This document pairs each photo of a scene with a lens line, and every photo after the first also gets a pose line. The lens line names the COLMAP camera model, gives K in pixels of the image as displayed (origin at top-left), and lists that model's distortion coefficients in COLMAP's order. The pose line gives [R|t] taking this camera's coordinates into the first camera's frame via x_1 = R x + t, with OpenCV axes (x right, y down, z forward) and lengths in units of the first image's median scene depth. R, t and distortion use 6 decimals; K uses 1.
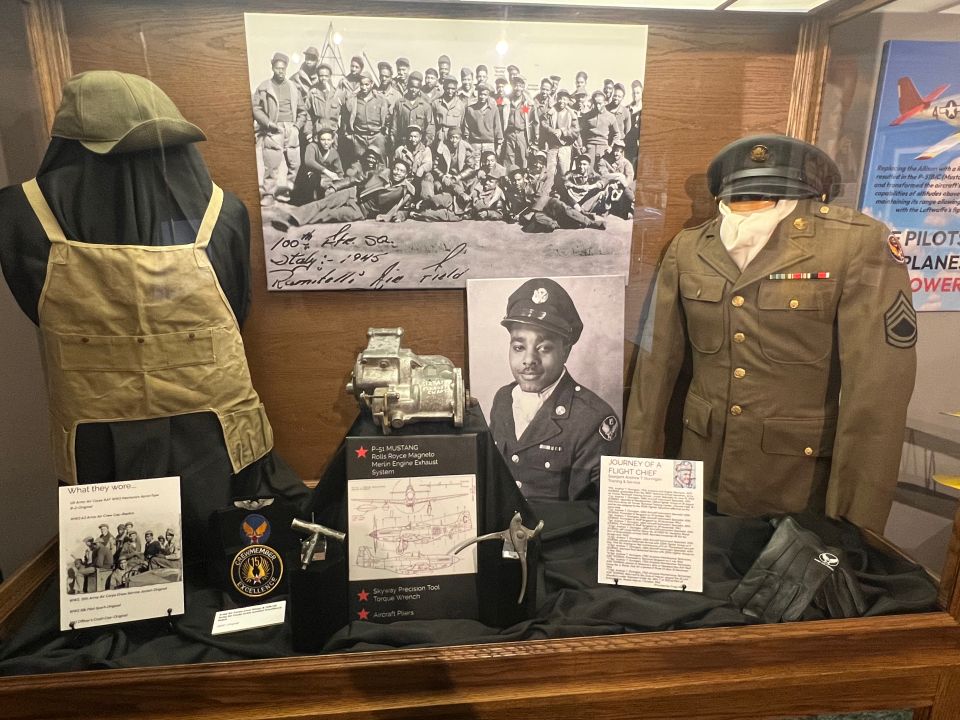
lens RADIAL K [[595.6, 0, 476.2], [0, 595.6, 355.3], [0, 0, 1]] dist [-0.005921, -0.005523]
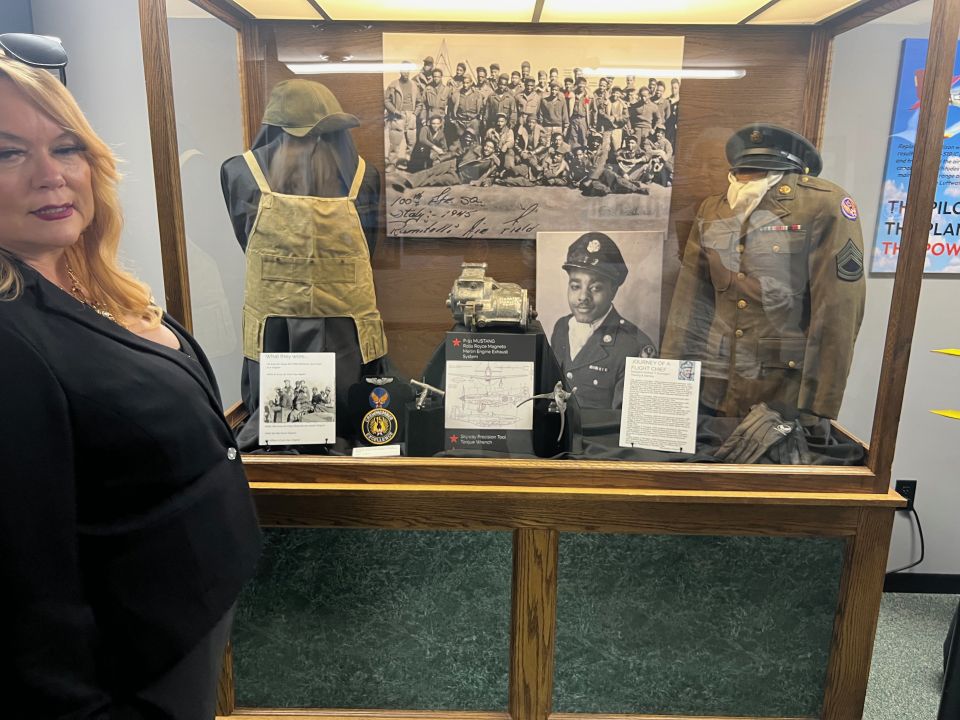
lens RADIAL K [[731.6, 0, 482.1], [0, 731.6, 365.8], [0, 0, 1]] dist [0.032502, -0.041937]
pose [[0.992930, 0.041408, -0.111248, 0.061834], [-0.041354, 0.999141, 0.002796, 0.183415], [0.111268, 0.001824, 0.993789, -0.665917]]
